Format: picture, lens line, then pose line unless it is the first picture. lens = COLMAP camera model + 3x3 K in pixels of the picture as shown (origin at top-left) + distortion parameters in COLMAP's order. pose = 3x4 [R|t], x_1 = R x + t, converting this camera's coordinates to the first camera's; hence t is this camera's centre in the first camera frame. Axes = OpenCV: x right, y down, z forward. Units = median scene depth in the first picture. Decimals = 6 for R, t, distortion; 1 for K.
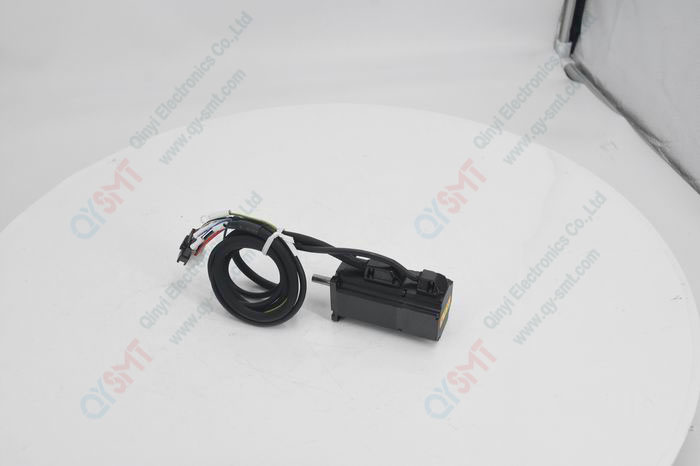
lens RADIAL K [[672.9, 0, 350.0], [0, 672.9, 233.0], [0, 0, 1]] dist [0.001479, 0.001260]
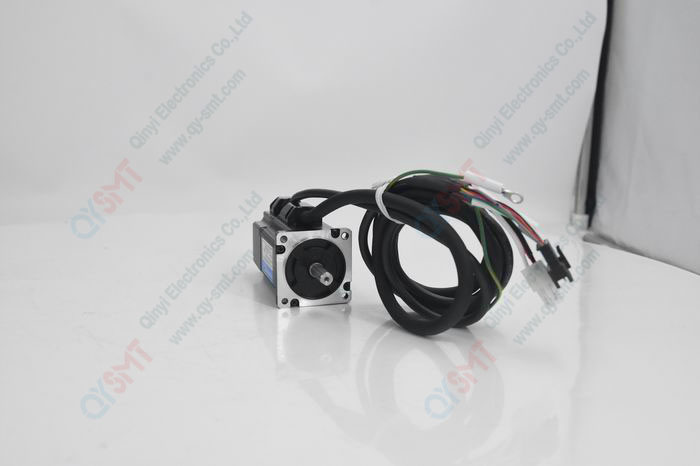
lens RADIAL K [[673.0, 0, 350.0], [0, 673.0, 233.0], [0, 0, 1]] dist [0.000837, -0.000307]
pose [[1.000000, 0.000065, -0.000299, 1.374800], [-0.000065, 1.000000, 0.000003, -0.000031], [0.000299, -0.000003, 1.000000, 0.000135]]
